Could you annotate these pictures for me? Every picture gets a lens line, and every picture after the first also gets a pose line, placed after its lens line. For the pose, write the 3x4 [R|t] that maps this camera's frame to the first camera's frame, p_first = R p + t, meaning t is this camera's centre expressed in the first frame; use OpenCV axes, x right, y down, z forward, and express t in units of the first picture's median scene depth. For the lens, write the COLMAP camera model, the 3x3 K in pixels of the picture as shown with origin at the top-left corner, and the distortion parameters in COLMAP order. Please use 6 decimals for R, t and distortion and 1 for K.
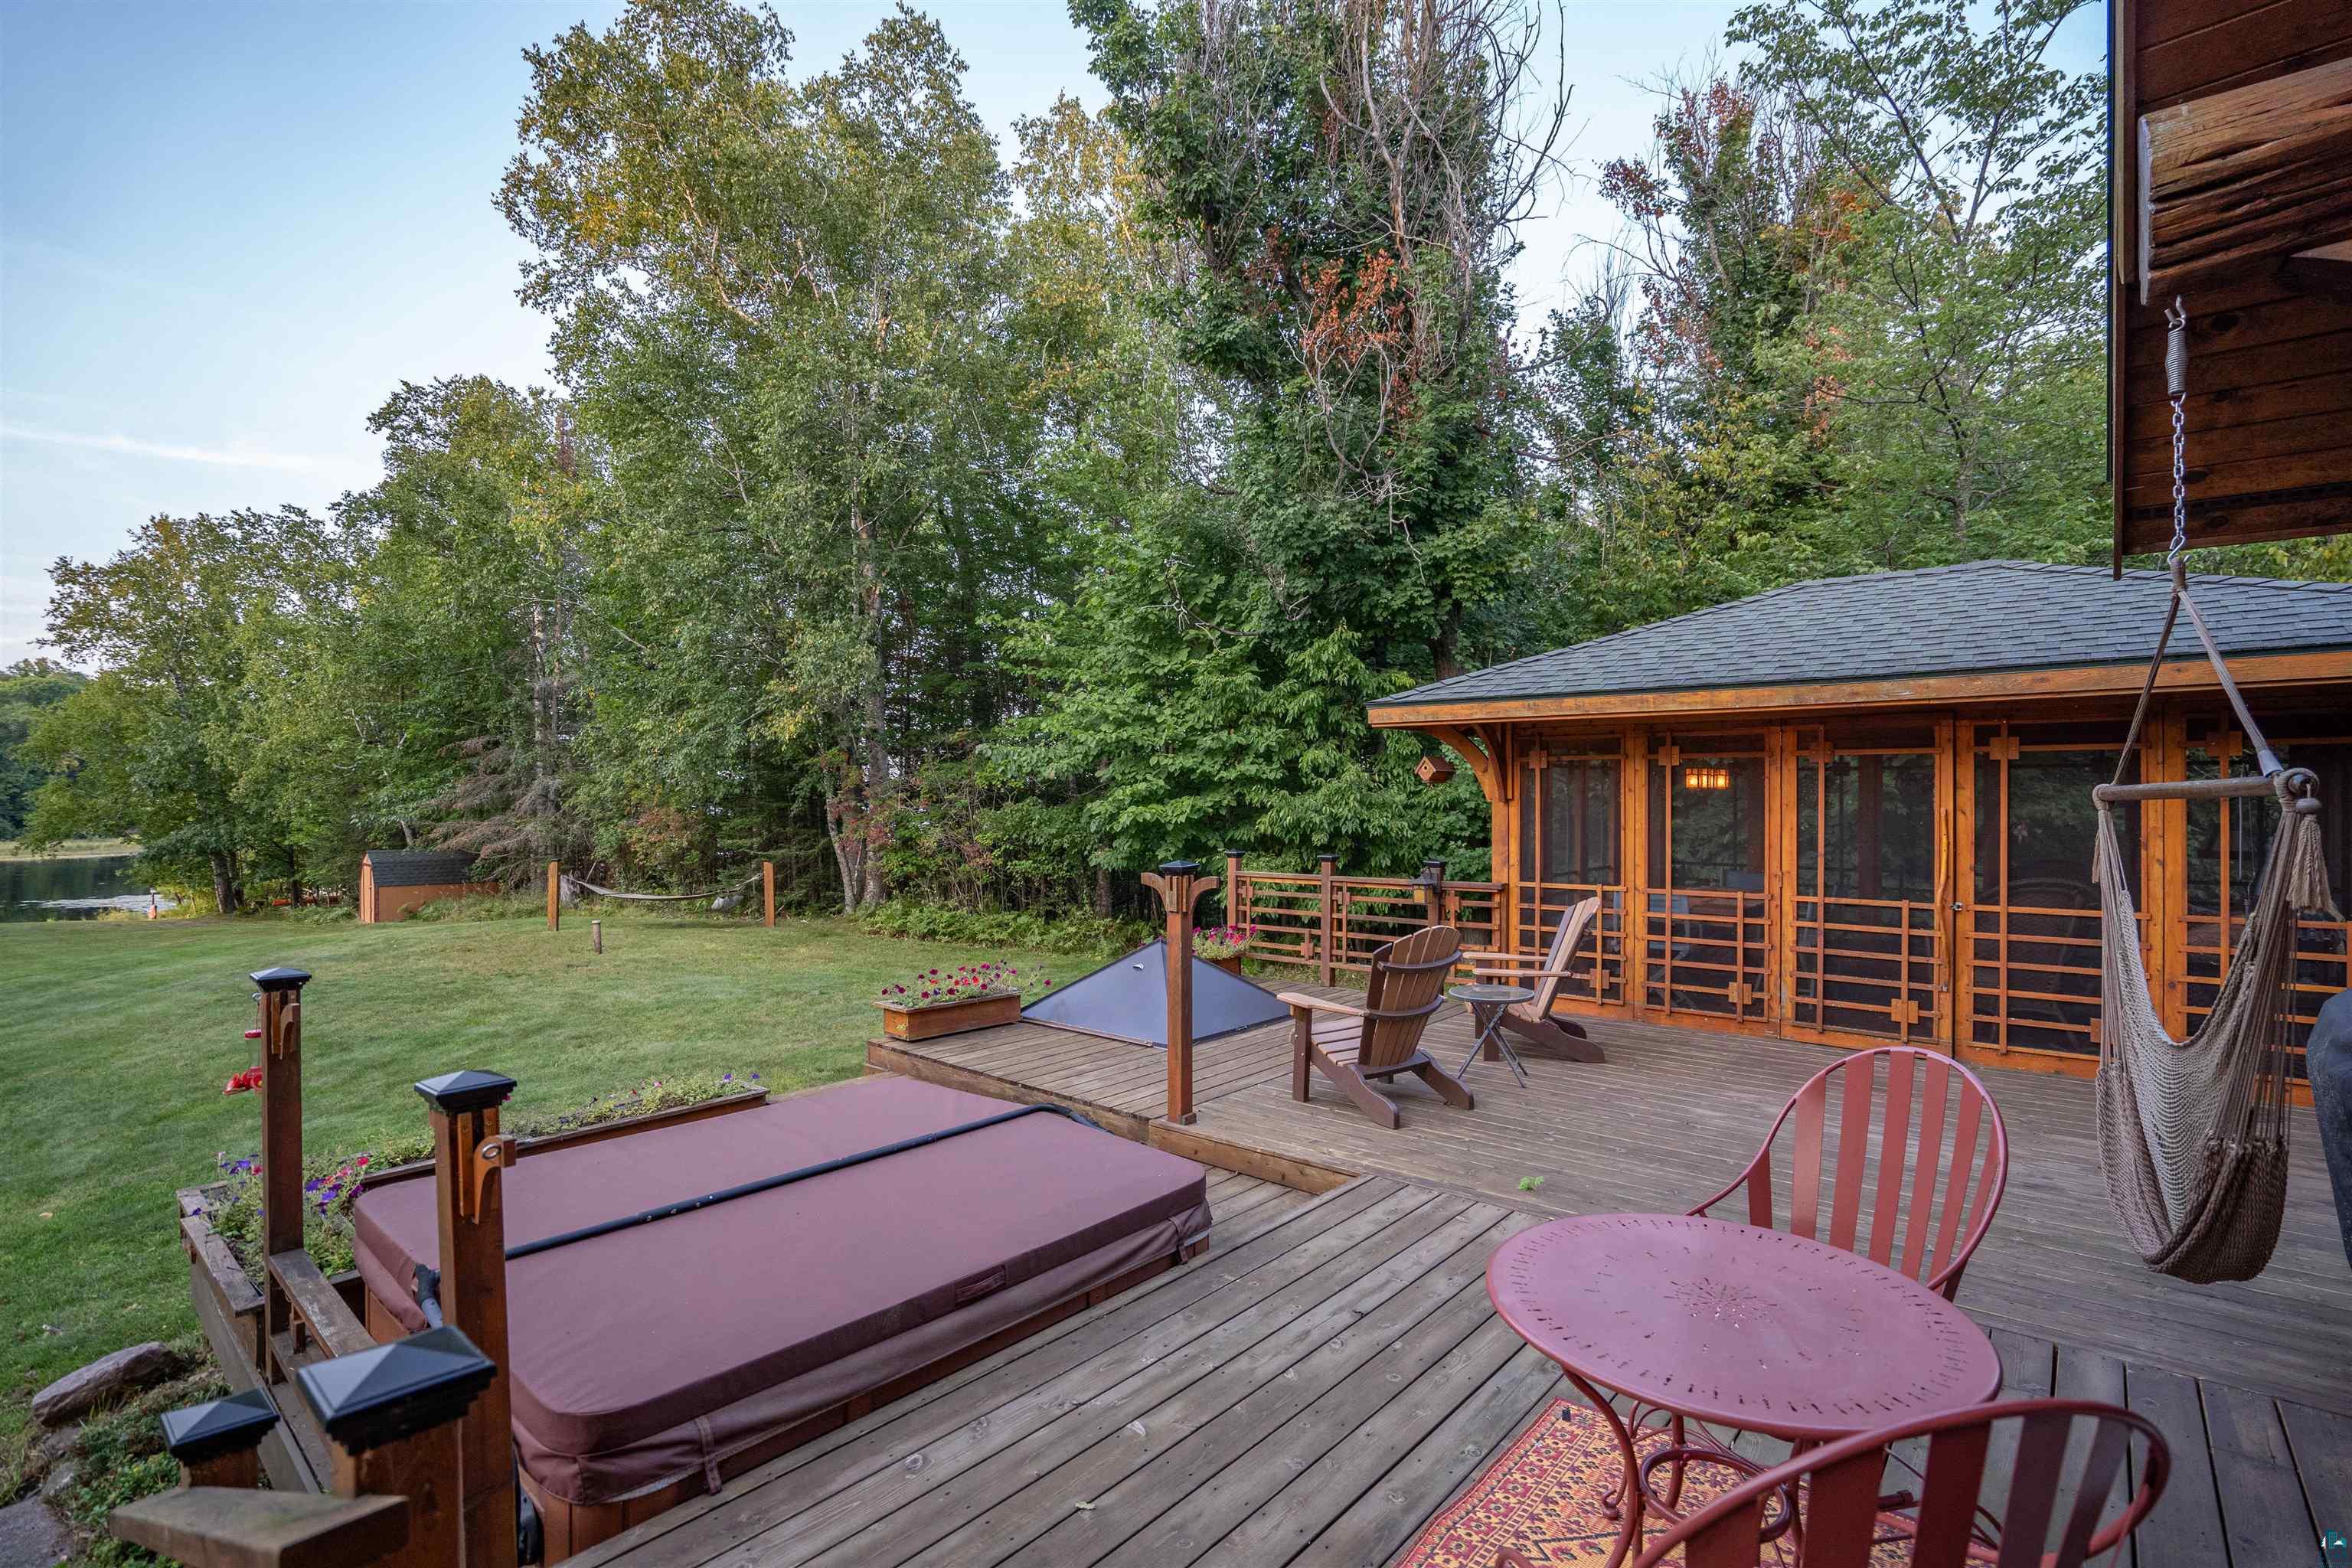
lens RADIAL K [[1070.2, 0, 1168.8], [0, 1070.2, 796.3], [0, 0, 1]] dist [-0.047040, 0.015824]
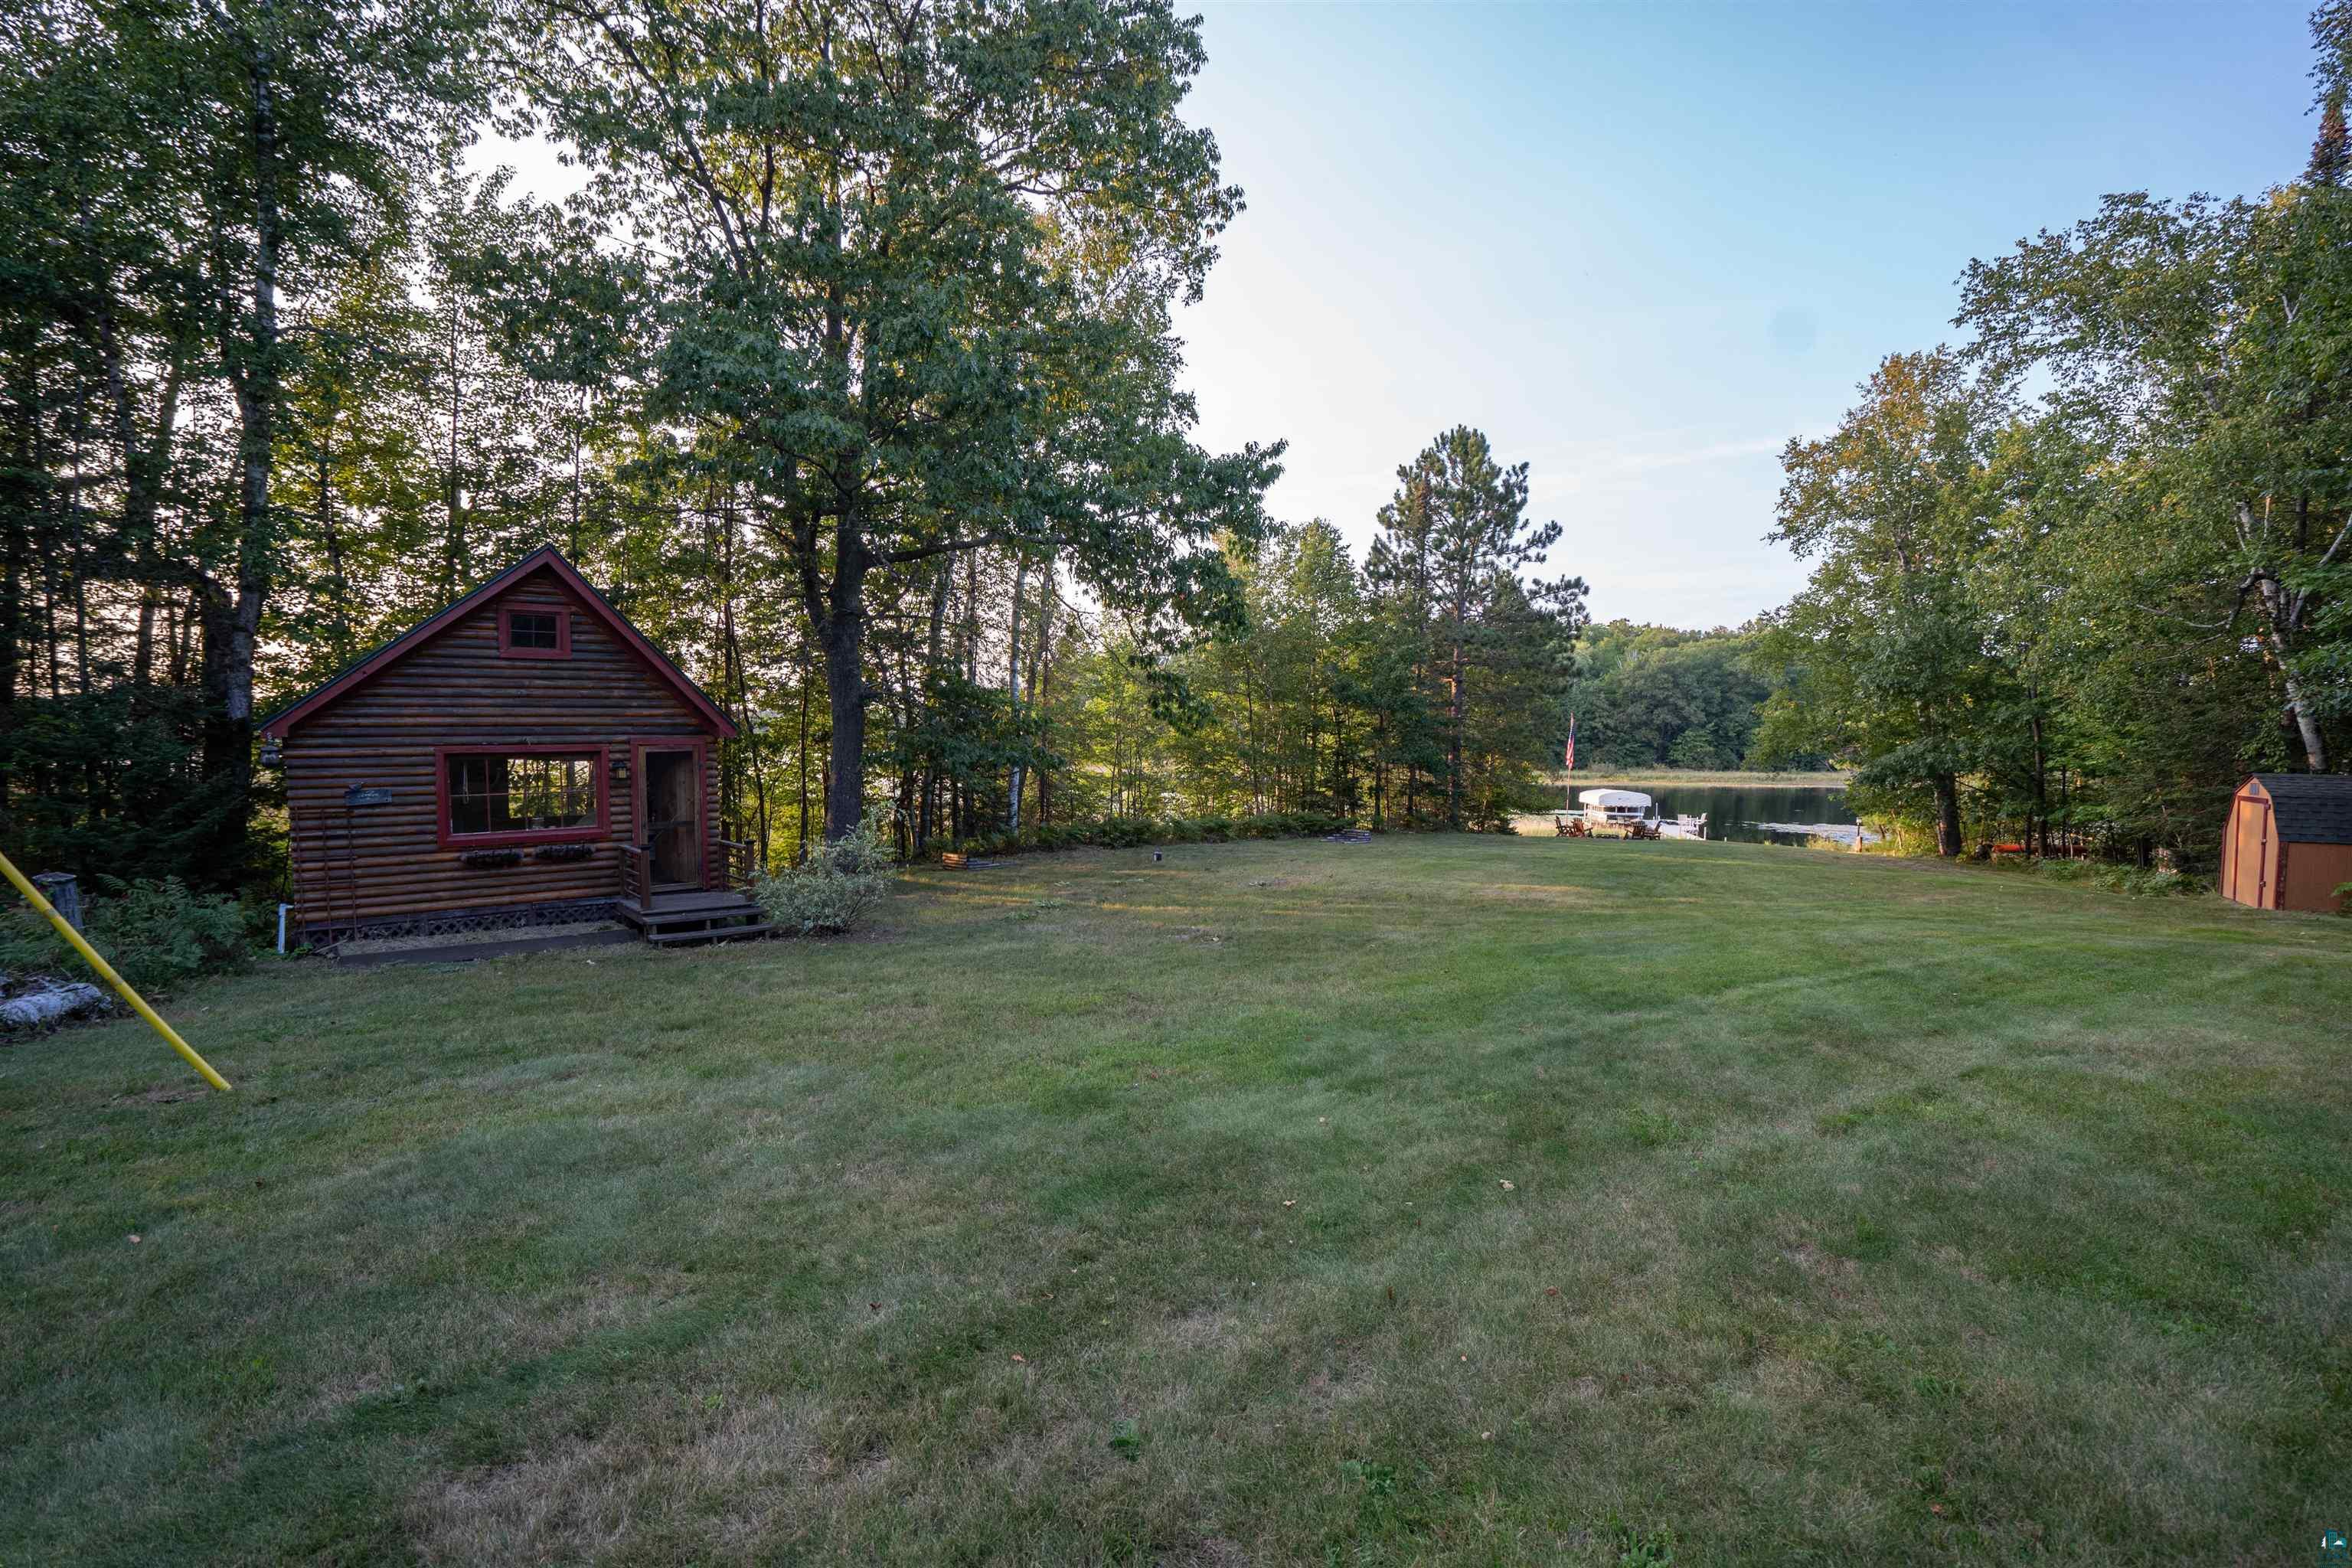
lens RADIAL K [[1070.2, 0, 1168.8], [0, 1070.2, 796.3], [0, 0, 1]] dist [-0.047040, 0.015824]
pose [[0.234785, 0.054495, -0.970519, -0.296359], [-0.005520, 0.998486, 0.054730, 0.029554], [0.972032, -0.007493, 0.234730, 0.258804]]
